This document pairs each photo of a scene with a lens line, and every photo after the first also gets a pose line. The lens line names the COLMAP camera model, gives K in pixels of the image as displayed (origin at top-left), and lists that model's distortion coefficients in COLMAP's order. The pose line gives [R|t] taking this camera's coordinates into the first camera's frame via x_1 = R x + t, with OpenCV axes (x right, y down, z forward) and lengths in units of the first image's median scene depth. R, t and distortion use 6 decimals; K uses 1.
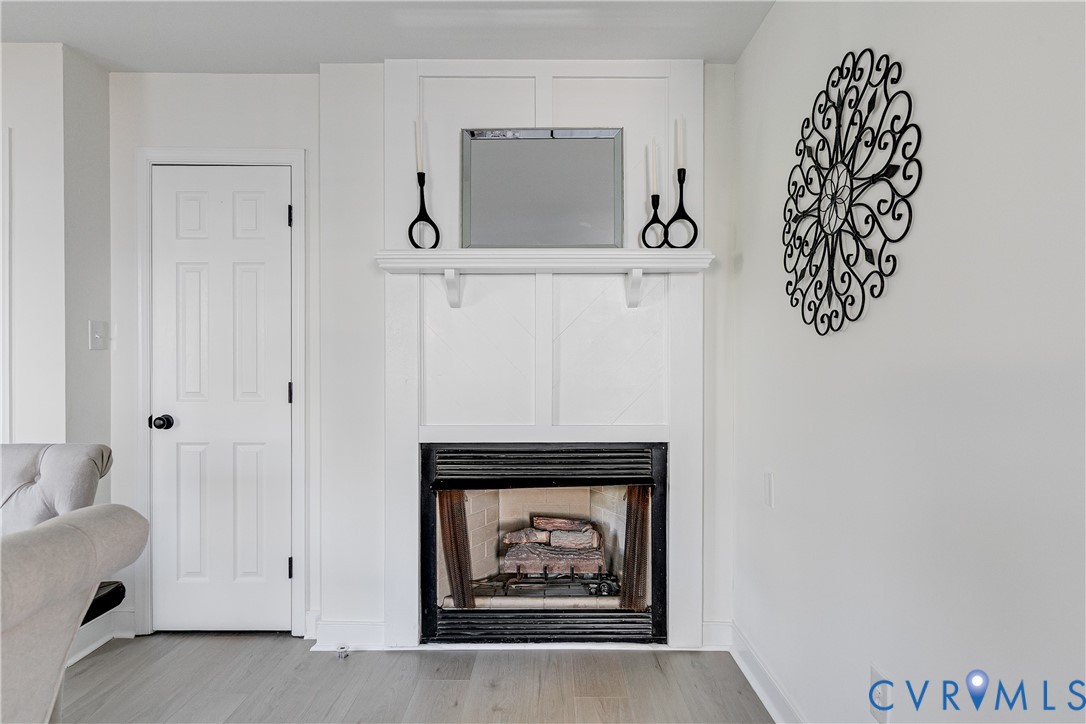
lens RADIAL K [[616.3, 0, 543.0], [0, 616.3, 362.0], [0, 0, 1]] dist [0.003028, 0.000776]
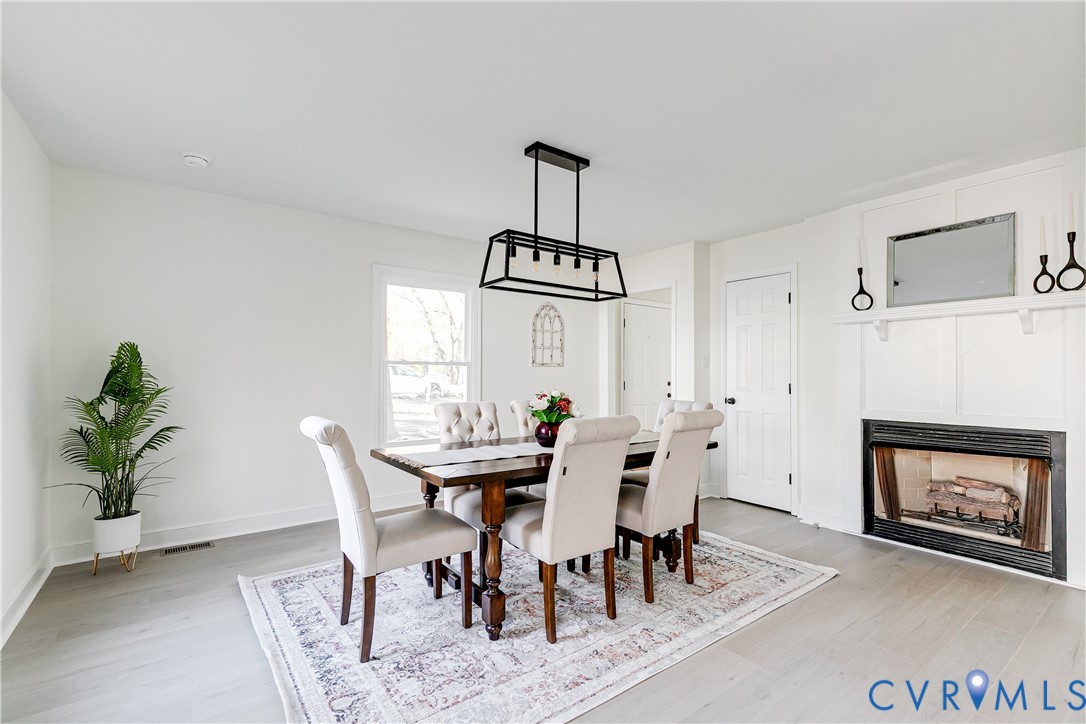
lens RADIAL K [[502.9, 0, 541.7], [0, 502.9, 372.1], [0, 0, 1]] dist [-0.000820, -0.000238]
pose [[0.601558, -0.001568, -0.798827, 0.390294], [-0.001099, 0.999996, -0.002791, 0.002143], [0.798828, 0.002557, 0.601554, -0.586360]]
